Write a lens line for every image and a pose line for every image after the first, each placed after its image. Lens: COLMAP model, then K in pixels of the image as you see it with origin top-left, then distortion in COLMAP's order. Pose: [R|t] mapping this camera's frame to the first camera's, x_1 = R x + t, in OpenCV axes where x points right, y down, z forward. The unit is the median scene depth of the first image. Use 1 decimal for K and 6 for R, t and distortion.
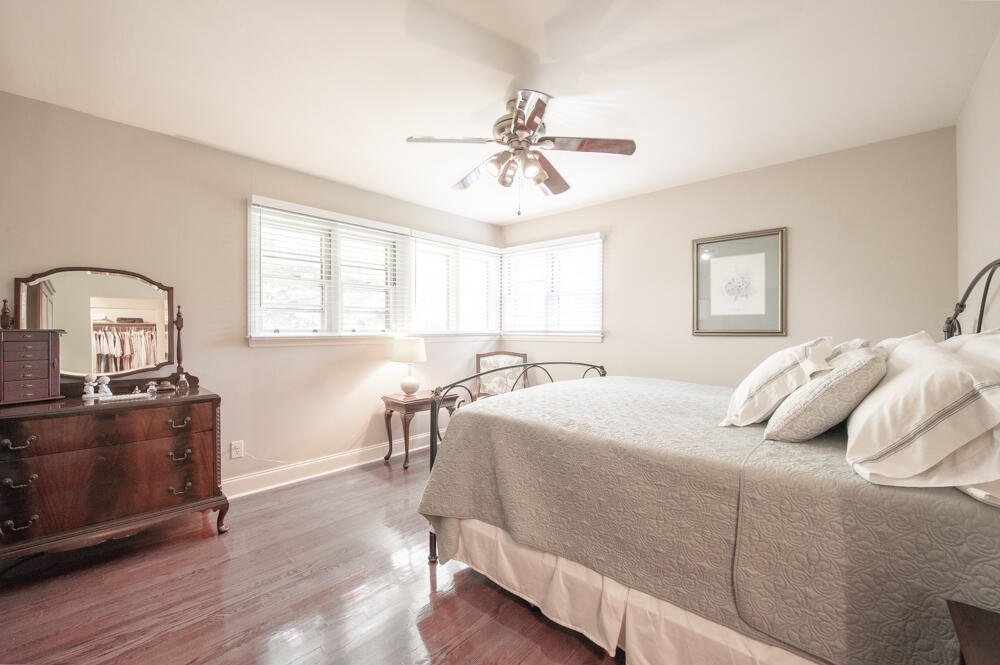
lens RADIAL K [[405.9, 0, 503.7], [0, 405.9, 330.1], [0, 0, 1]] dist [-0.020217, -0.000205]
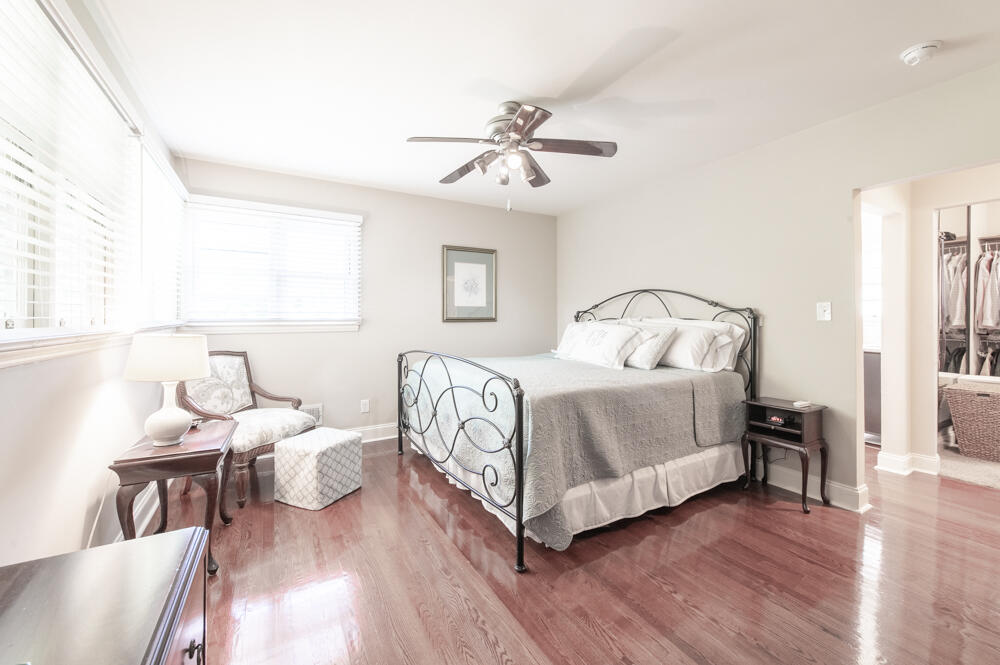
lens RADIAL K [[391.2, 0, 502.3], [0, 391.2, 316.5], [0, 0, 1]] dist [-0.002516, -0.000426]
pose [[0.324185, -0.001782, 0.945992, -1.145404], [0.006085, 0.999981, -0.000201, -0.003405], [-0.945974, 0.005821, 0.324190, 0.830162]]
